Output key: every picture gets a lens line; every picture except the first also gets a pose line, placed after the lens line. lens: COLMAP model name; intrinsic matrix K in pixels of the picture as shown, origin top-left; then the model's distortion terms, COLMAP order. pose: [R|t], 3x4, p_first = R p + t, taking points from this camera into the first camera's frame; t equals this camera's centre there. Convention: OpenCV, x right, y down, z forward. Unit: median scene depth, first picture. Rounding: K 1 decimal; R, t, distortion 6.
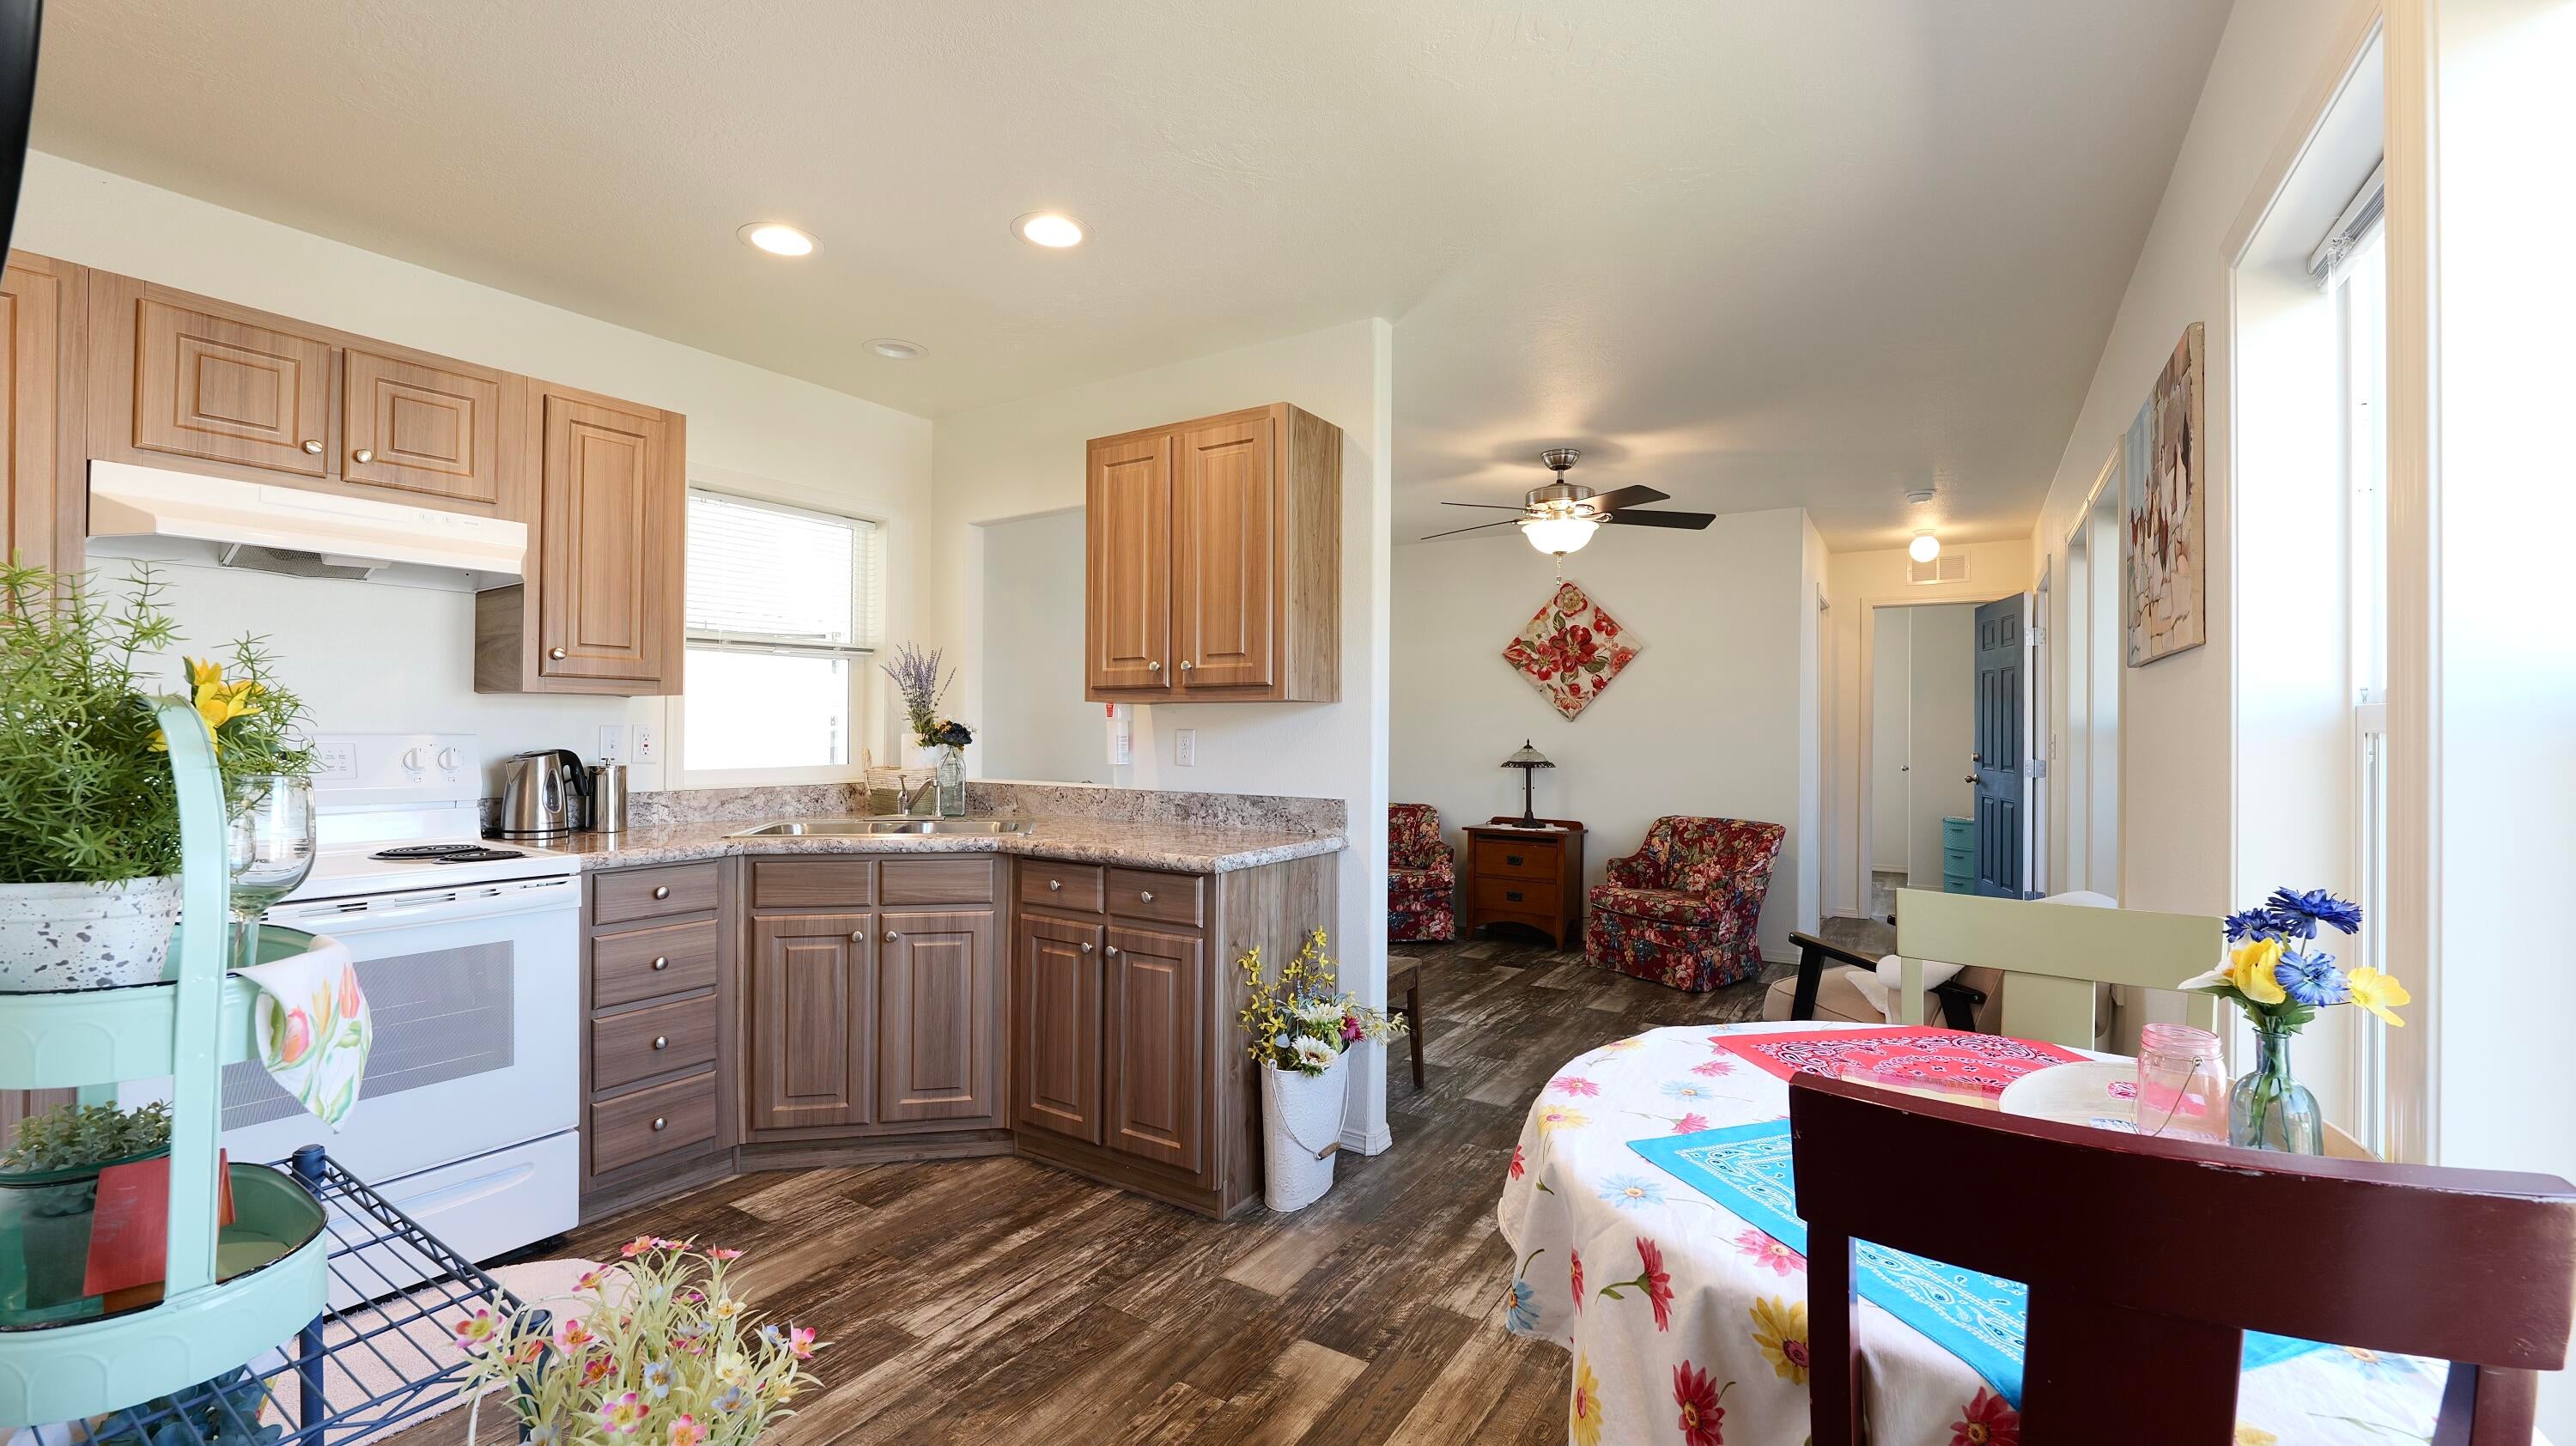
lens RADIAL K [[1052.8, 0, 1285.2], [0, 1052.8, 723.0], [0, 0, 1]] dist [-0.010466, 0.000388]
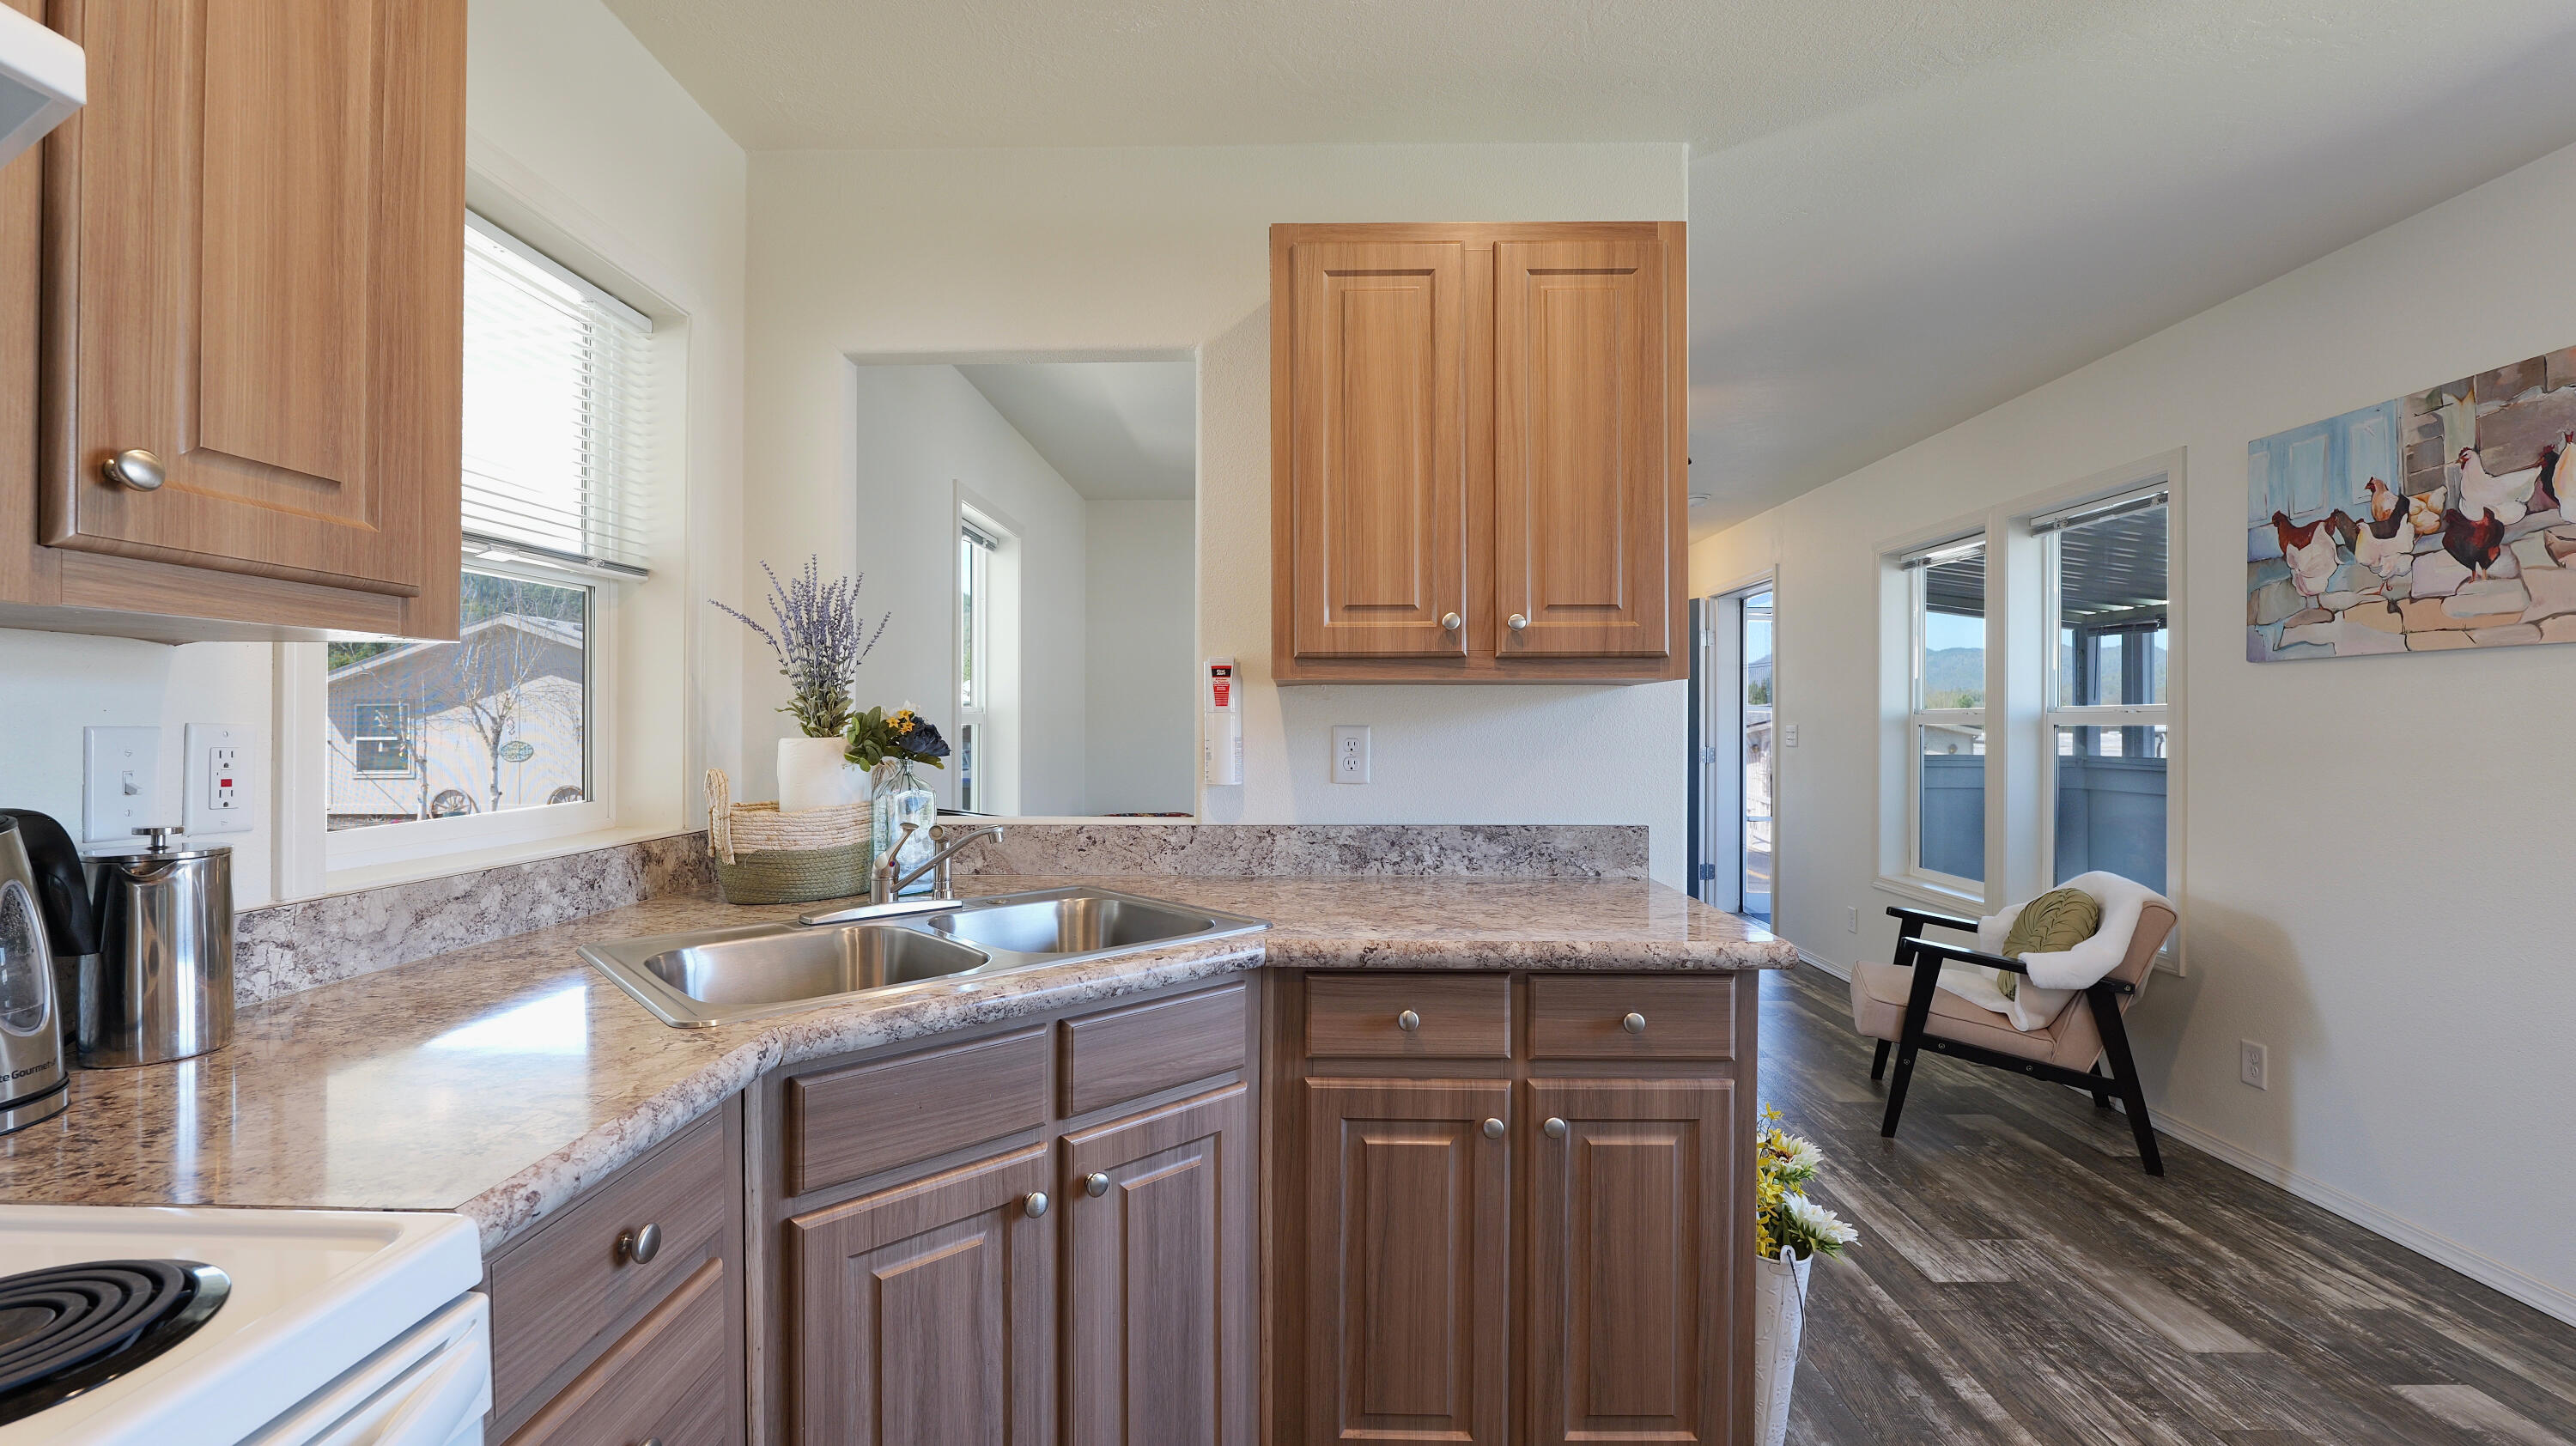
lens RADIAL K [[1052.8, 0, 1285.2], [0, 1052.8, 723.0], [0, 0, 1]] dist [-0.010466, 0.000388]
pose [[0.849881, -0.005631, 0.526945, -0.551175], [0.001655, 0.999967, 0.008015, -0.001044], [-0.526972, -0.005940, 0.849862, 0.574817]]
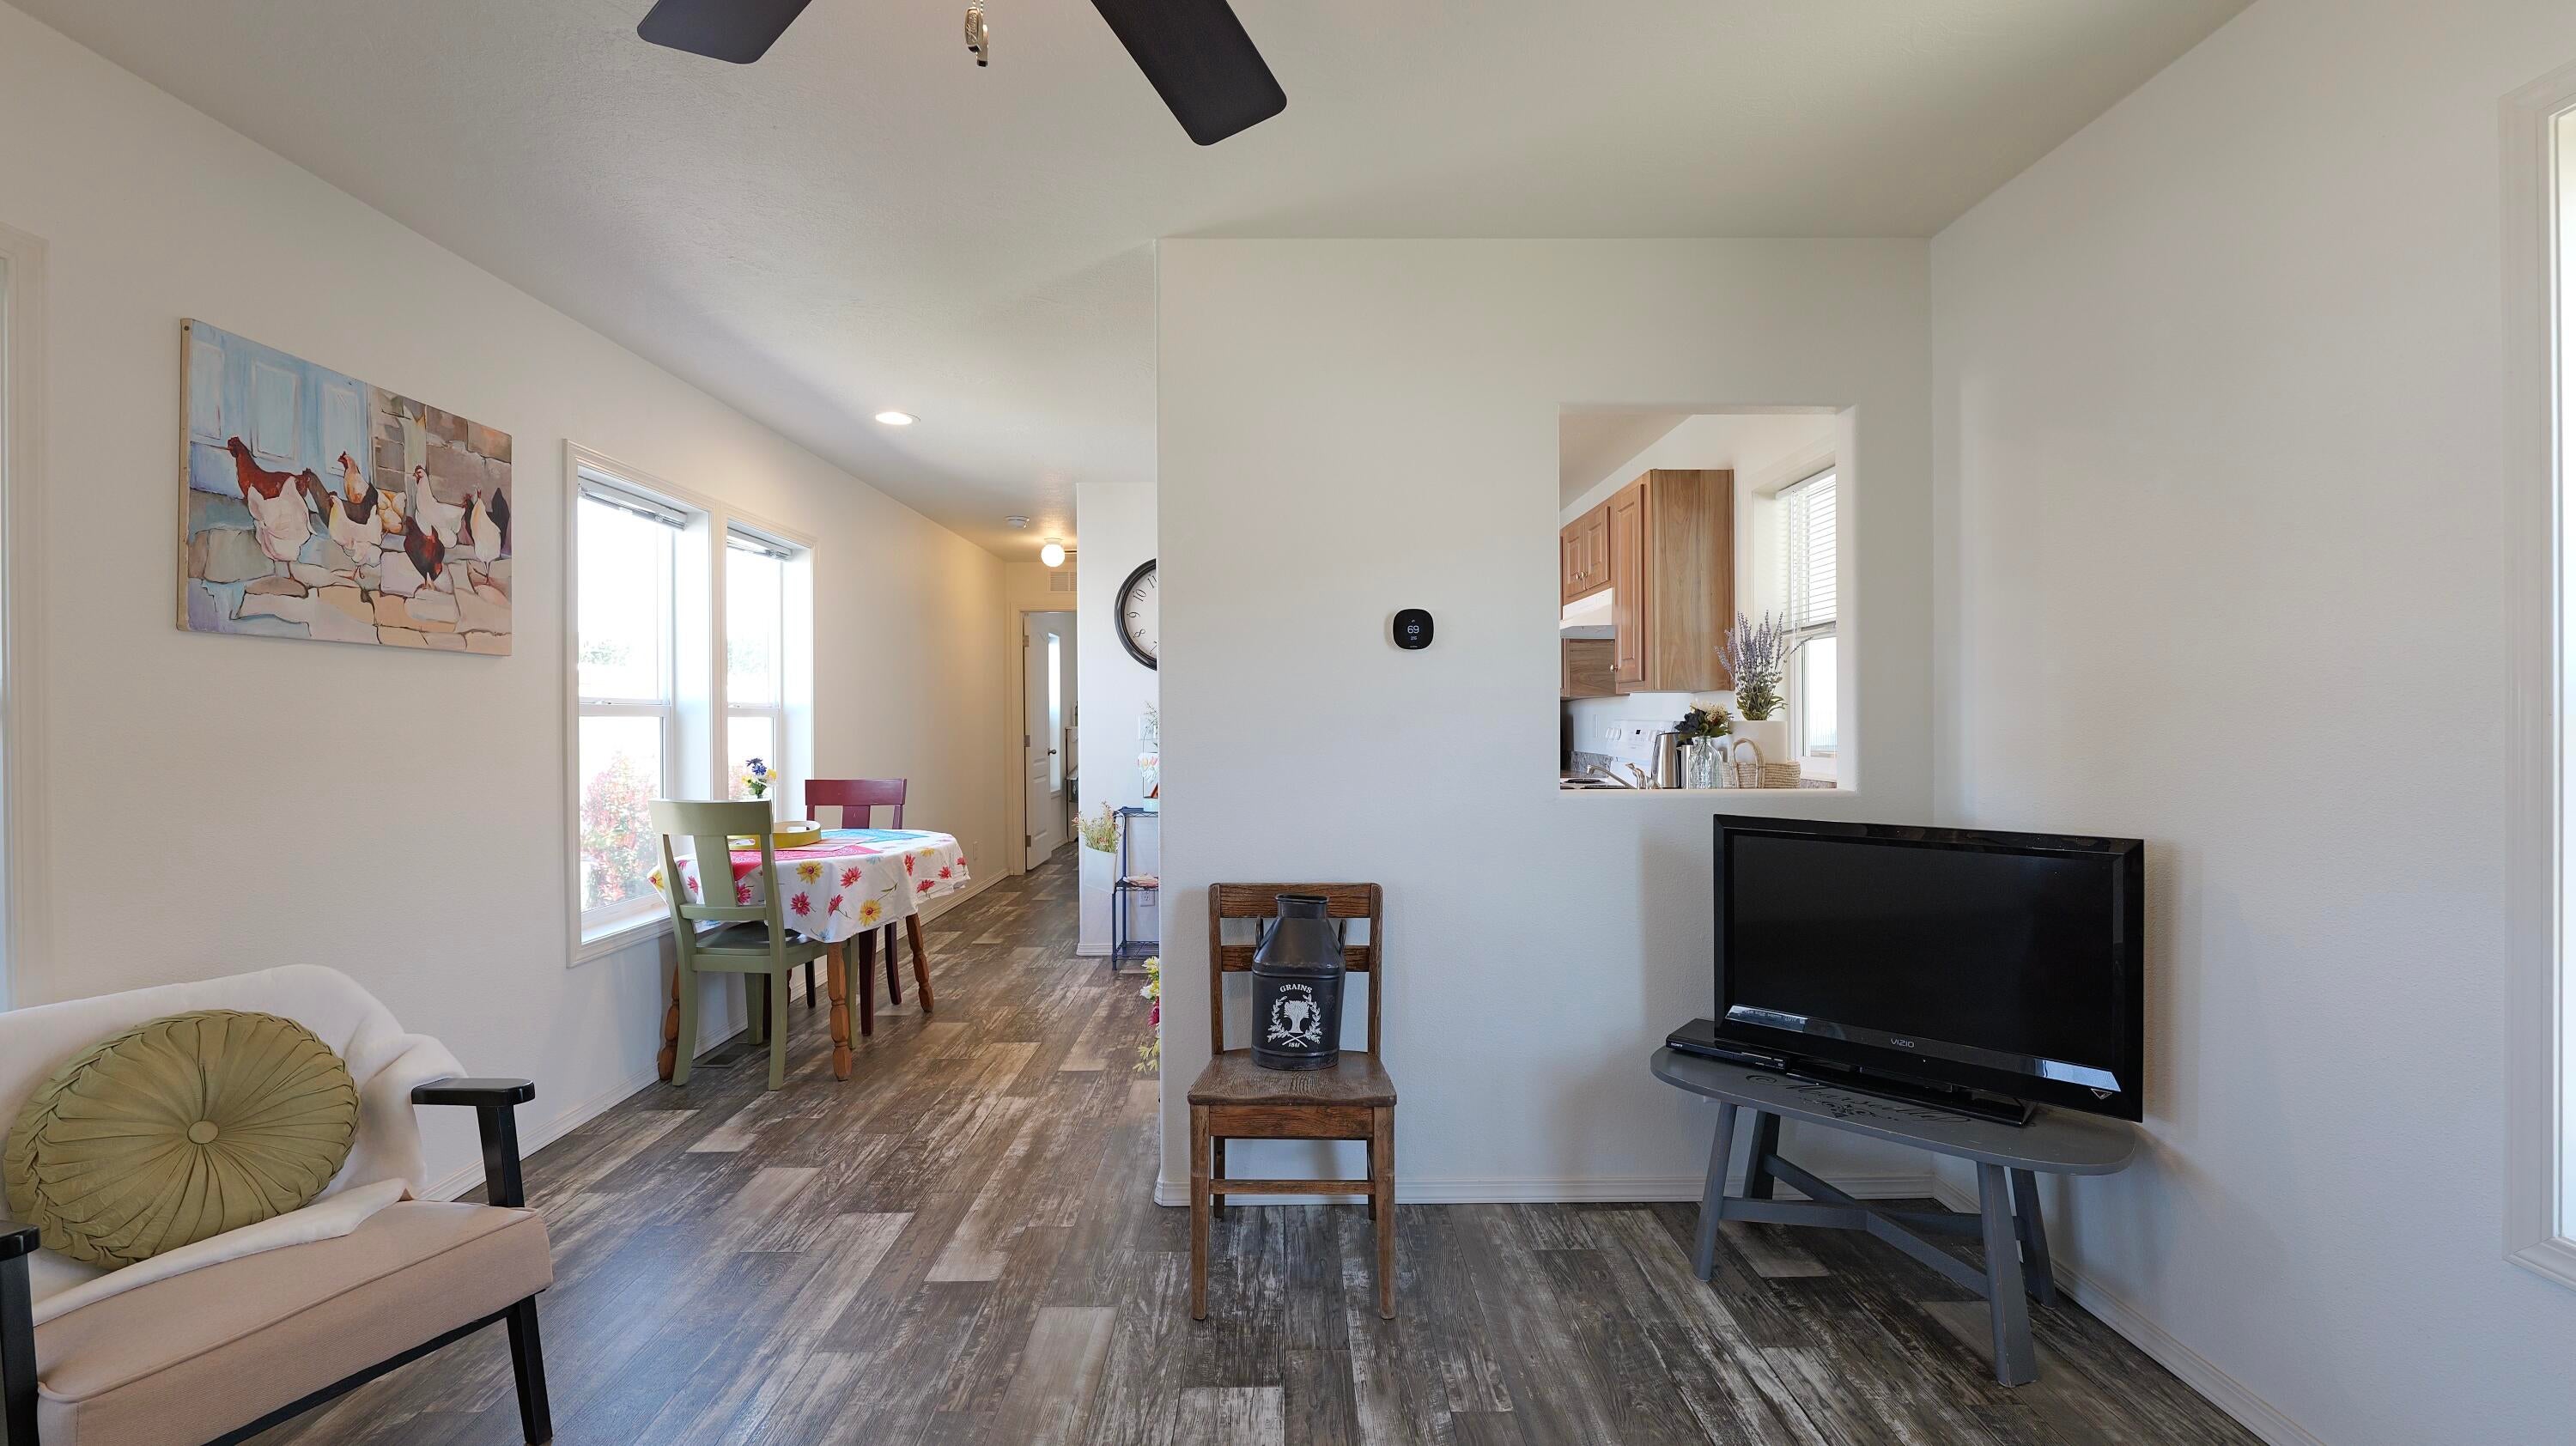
lens RADIAL K [[1052.8, 0, 1285.2], [0, 1052.8, 723.0], [0, 0, 1]] dist [-0.010466, 0.000388]
pose [[-0.839381, -0.003762, -0.543531, 0.278186], [-0.001836, 0.999990, -0.004087, 0.011458], [0.543541, -0.002433, -0.839379, 1.624487]]
